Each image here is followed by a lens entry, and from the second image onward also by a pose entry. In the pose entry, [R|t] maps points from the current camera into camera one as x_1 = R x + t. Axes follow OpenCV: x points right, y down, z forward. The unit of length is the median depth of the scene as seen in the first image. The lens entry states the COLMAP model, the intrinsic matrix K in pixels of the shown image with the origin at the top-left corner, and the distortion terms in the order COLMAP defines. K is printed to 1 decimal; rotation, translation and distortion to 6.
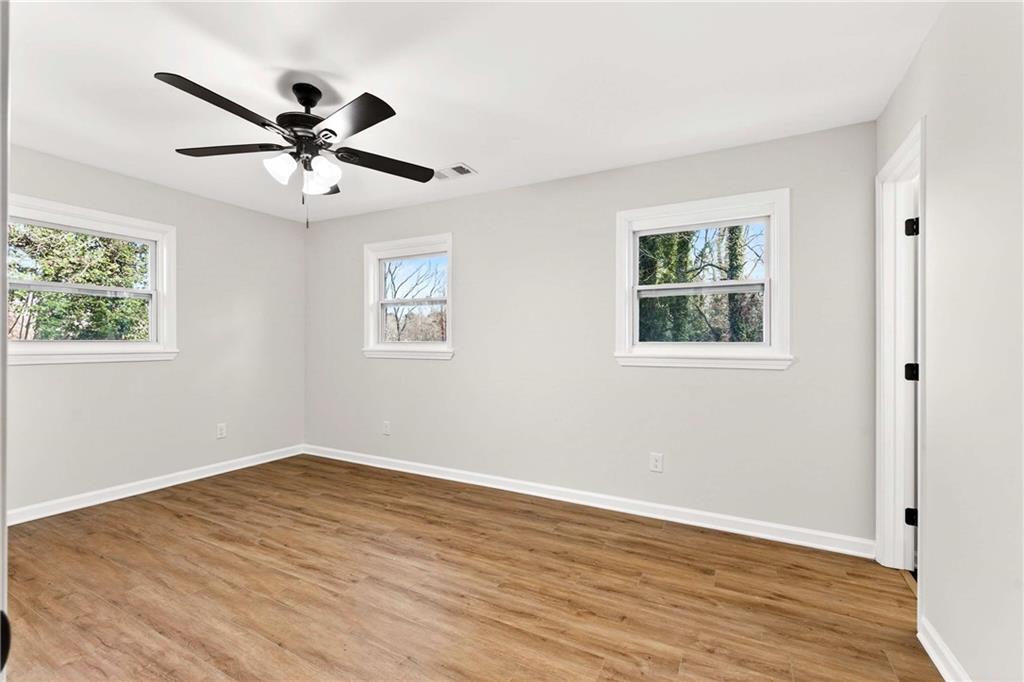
lens RADIAL K [[442.0, 0, 513.6], [0, 442.0, 340.0], [0, 0, 1]] dist [-0.001014, -0.000178]
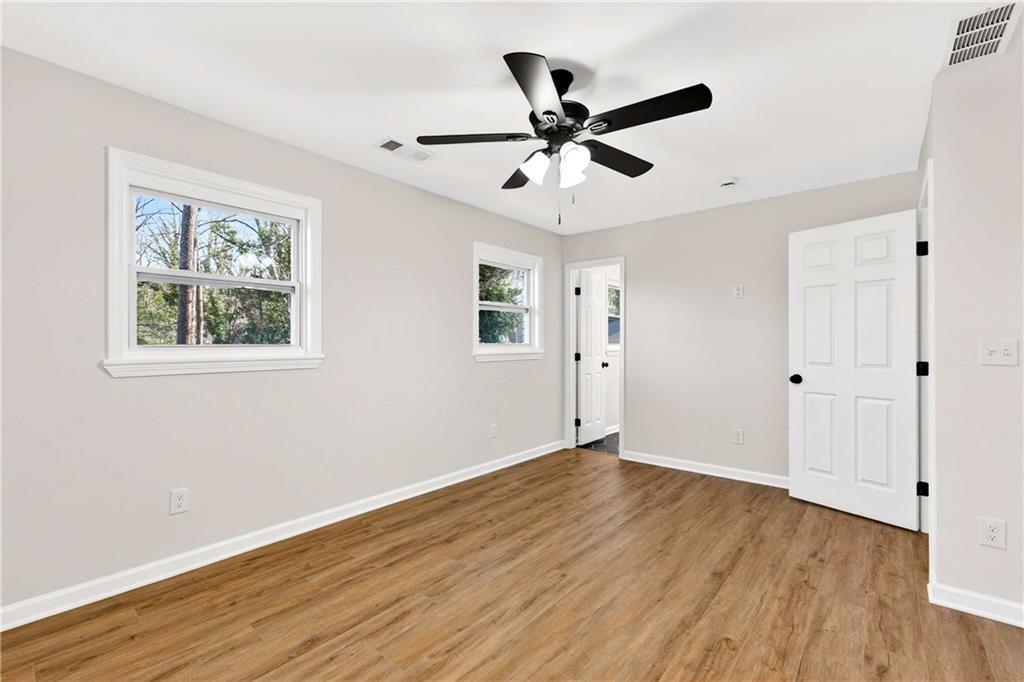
lens RADIAL K [[442.0, 0, 511.1], [0, 442.0, 338.4], [0, 0, 1]] dist [-0.001014, -0.000178]
pose [[0.215347, 0.007881, 0.976506, -1.168750], [-0.001737, 0.999969, -0.007688, -0.001767], [-0.976536, -0.000041, 0.215354, 0.745402]]
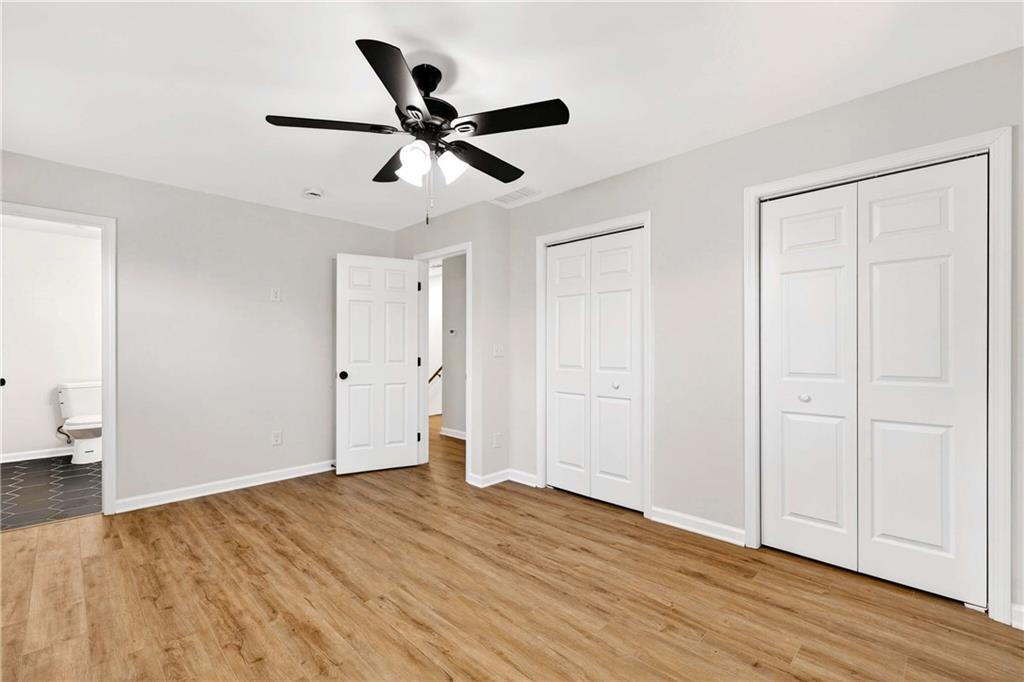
lens RADIAL K [[442.0, 0, 511.3], [0, 442.0, 343.0], [0, 0, 1]] dist [-0.001014, -0.000178]
pose [[-0.955382, -0.001455, 0.295368, -0.756865], [-0.004359, 0.999948, -0.009172, 0.002151], [-0.295339, -0.010050, -0.955340, 1.525395]]
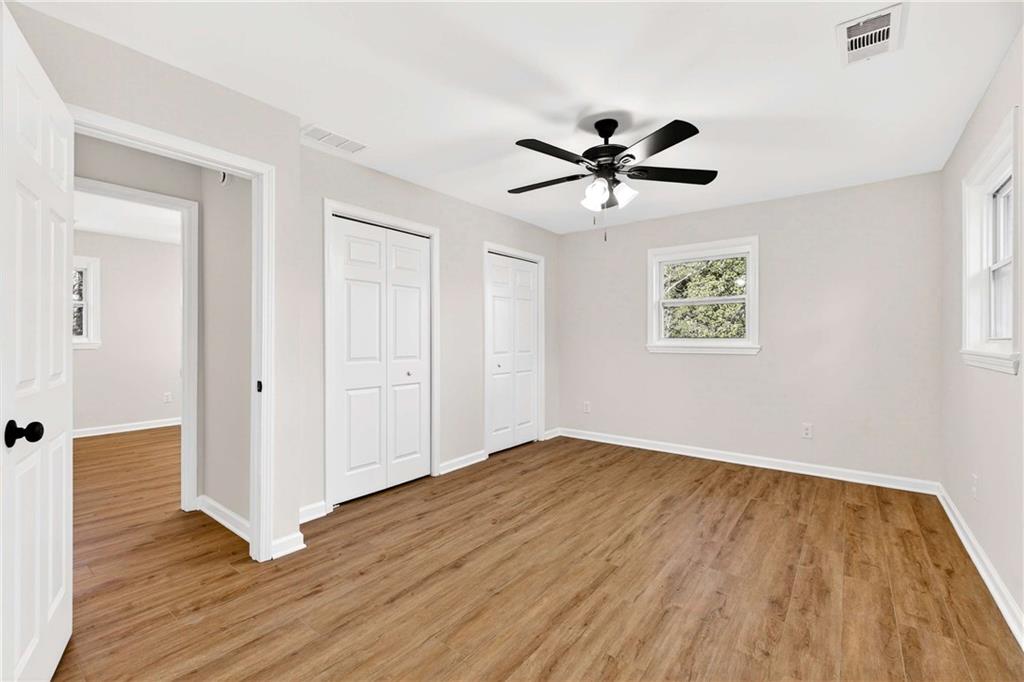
lens RADIAL K [[442.0, 0, 507.4], [0, 442.0, 338.1], [0, 0, 1]] dist [-0.001014, -0.000178]
pose [[-0.179336, -0.005824, -0.983771, 0.614856], [0.002000, 0.999978, -0.006284, 0.011398], [0.983786, -0.003094, -0.179320, 0.792899]]
